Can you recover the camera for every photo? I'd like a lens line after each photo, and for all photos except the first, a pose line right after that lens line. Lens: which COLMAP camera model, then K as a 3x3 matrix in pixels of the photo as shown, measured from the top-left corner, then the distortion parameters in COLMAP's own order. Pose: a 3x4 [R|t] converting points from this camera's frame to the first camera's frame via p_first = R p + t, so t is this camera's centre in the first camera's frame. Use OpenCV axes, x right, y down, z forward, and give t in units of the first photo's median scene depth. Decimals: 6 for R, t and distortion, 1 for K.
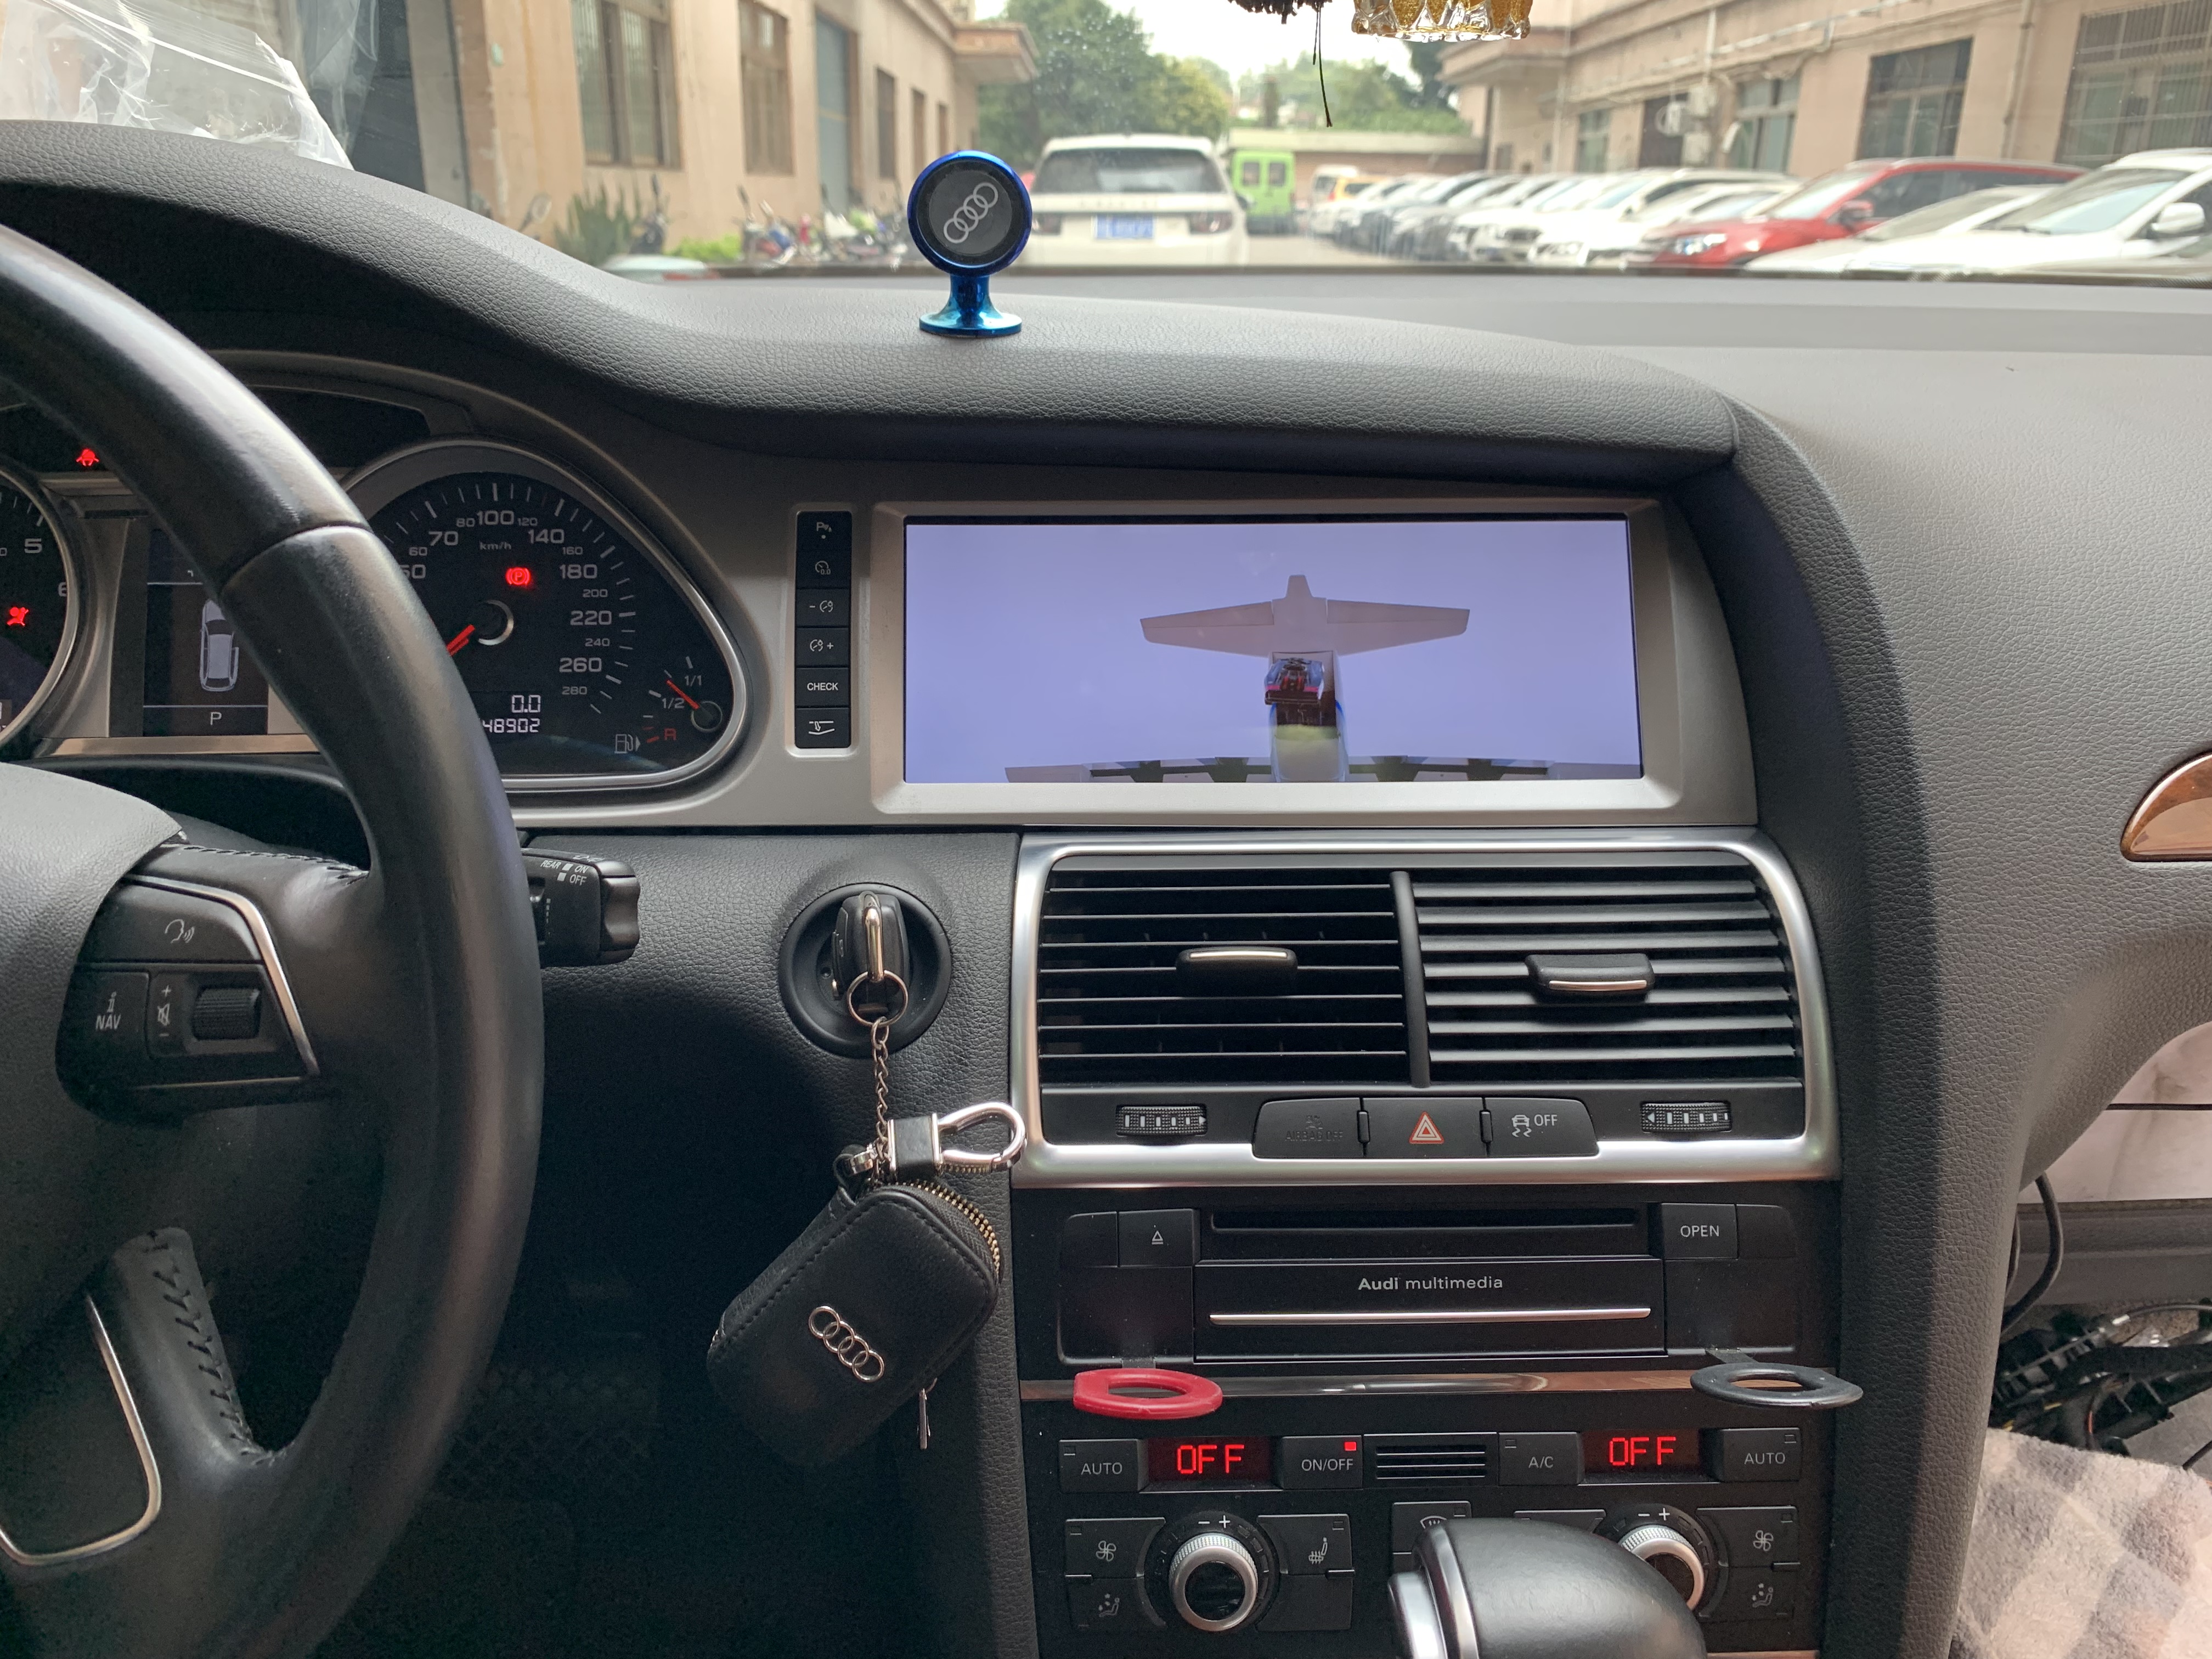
lens RADIAL K [[1717.2, 0, 1112.2], [0, 1717.2, 826.6], [0, 0, 1]] dist [0.003863, -0.009448]
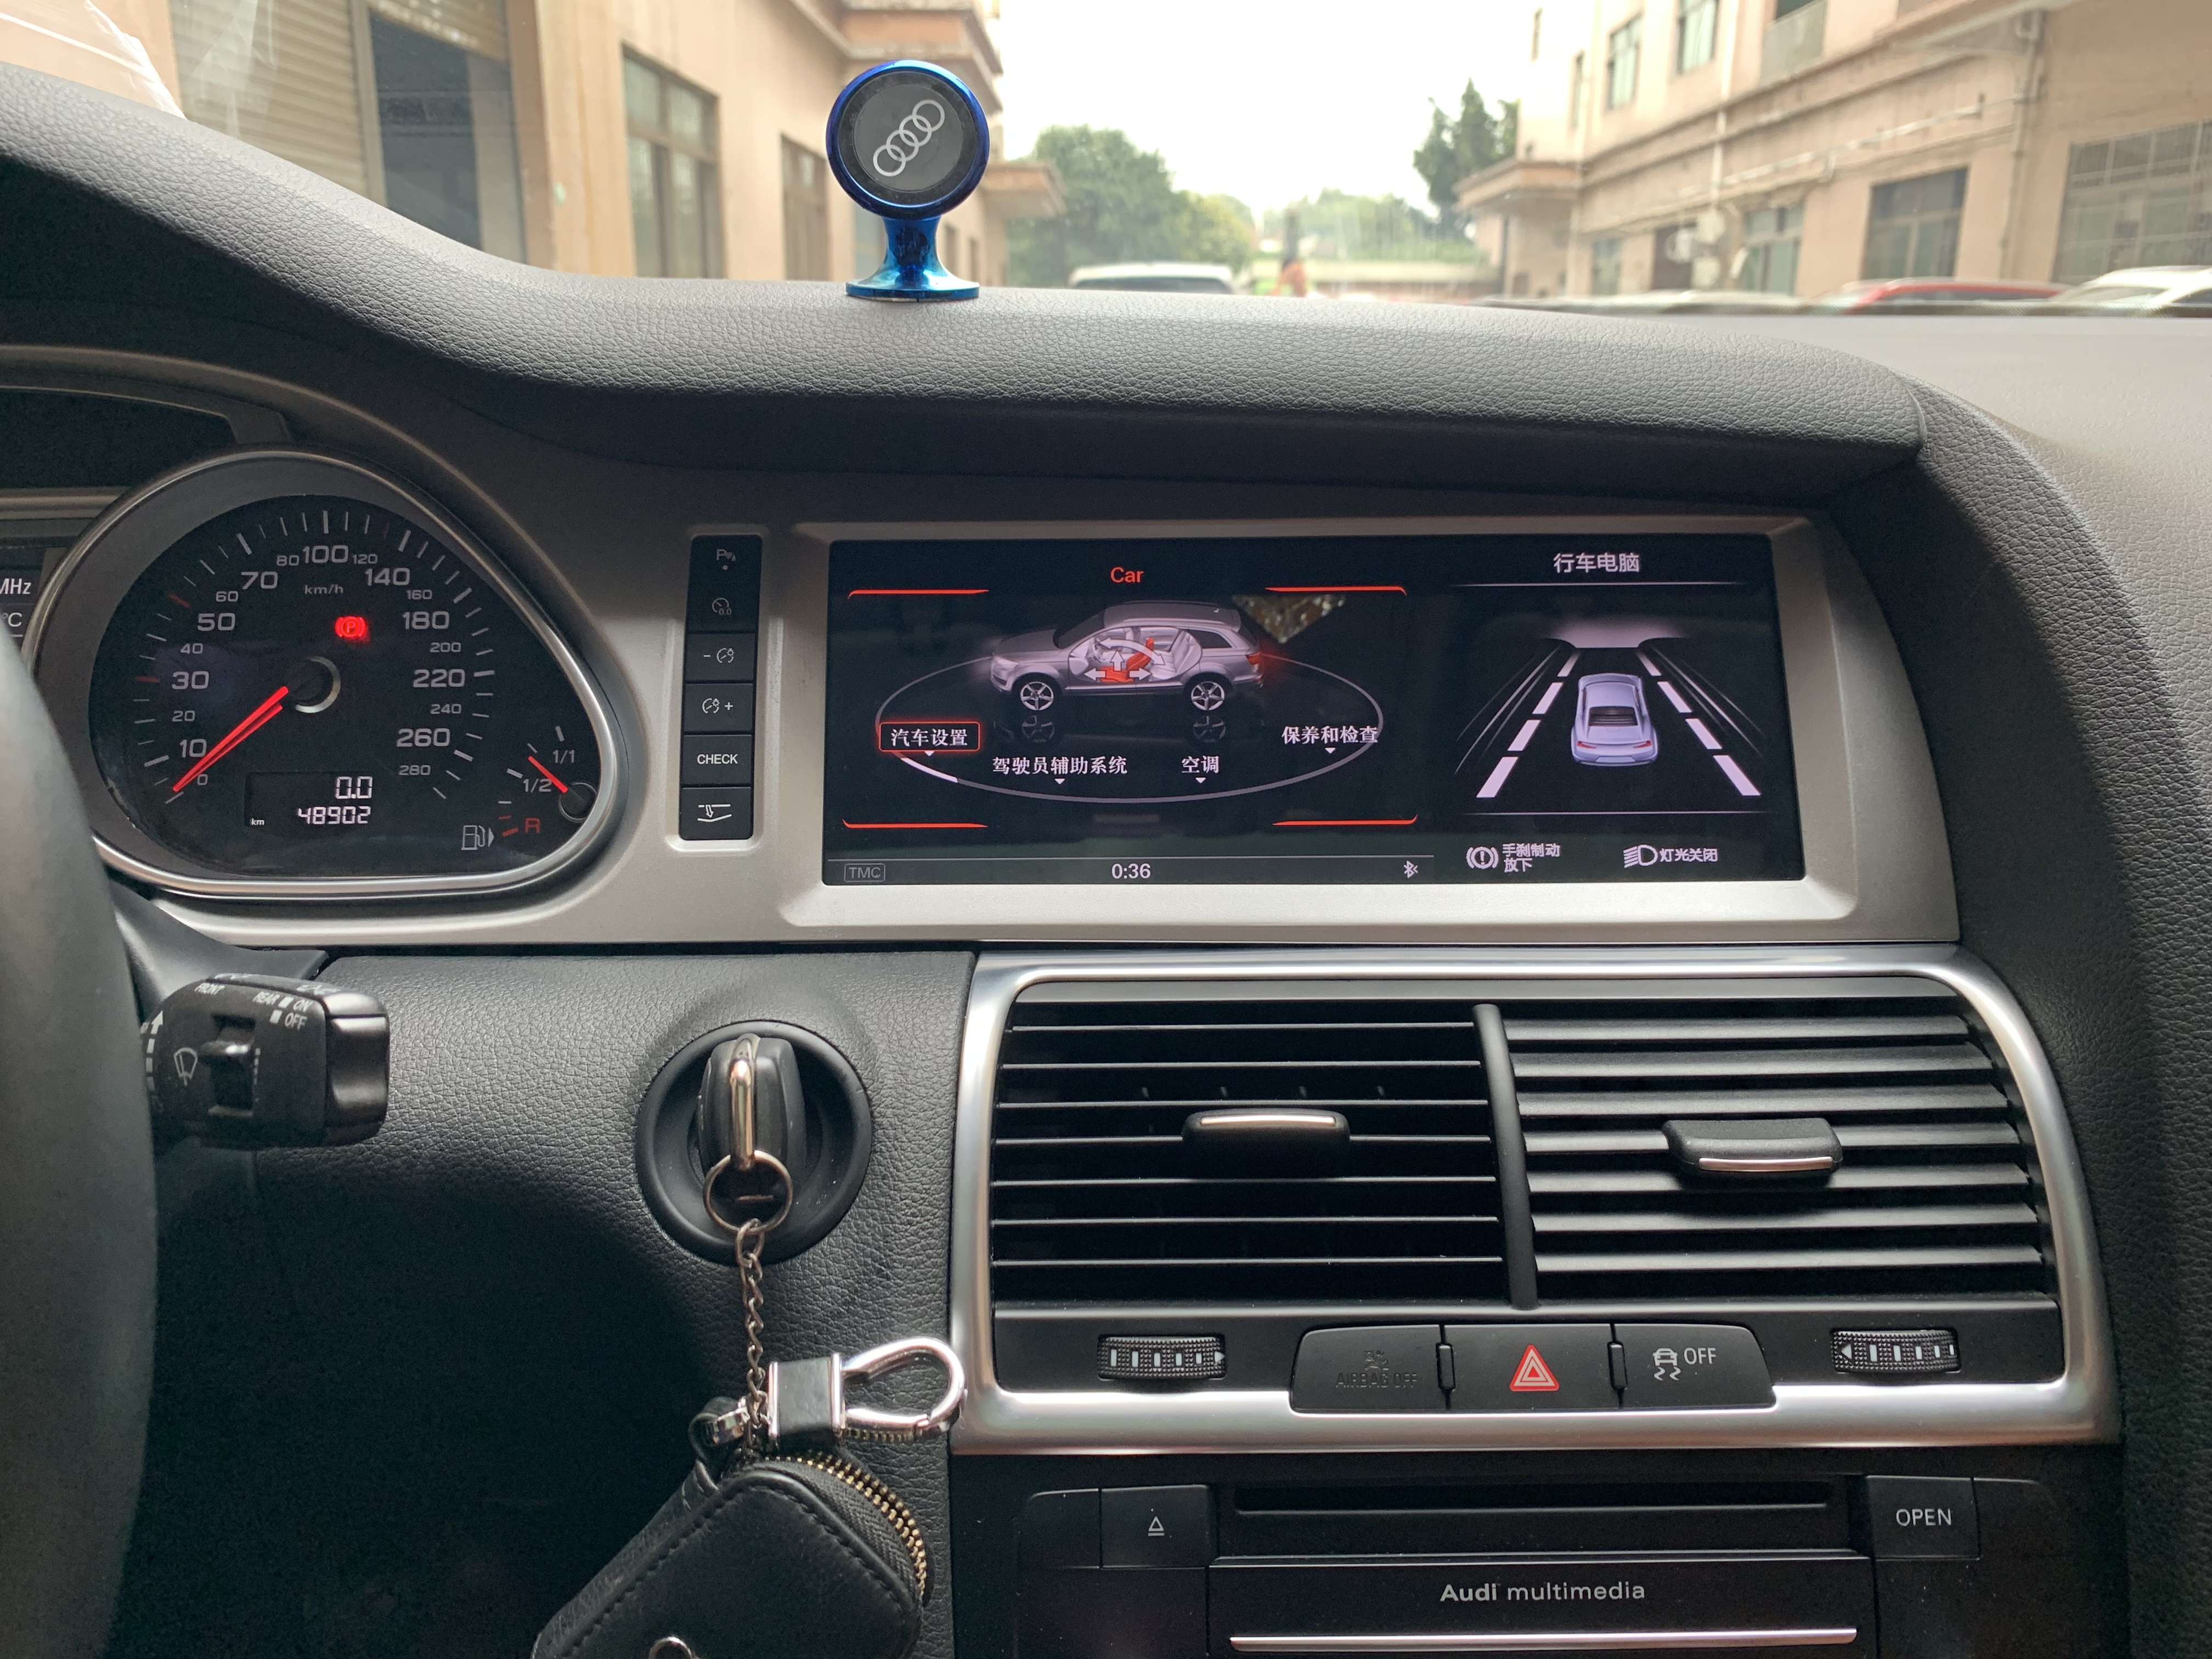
lens RADIAL K [[1717.8, 0, 1106.0], [0, 1717.8, 829.5], [0, 0, 1]] dist [-0.008562, 0.006538]
pose [[0.999818, -0.001733, -0.019001, 0.018224], [0.000437, 0.997685, -0.067998, 0.001108], [0.019074, 0.067977, 0.997505, 0.250984]]
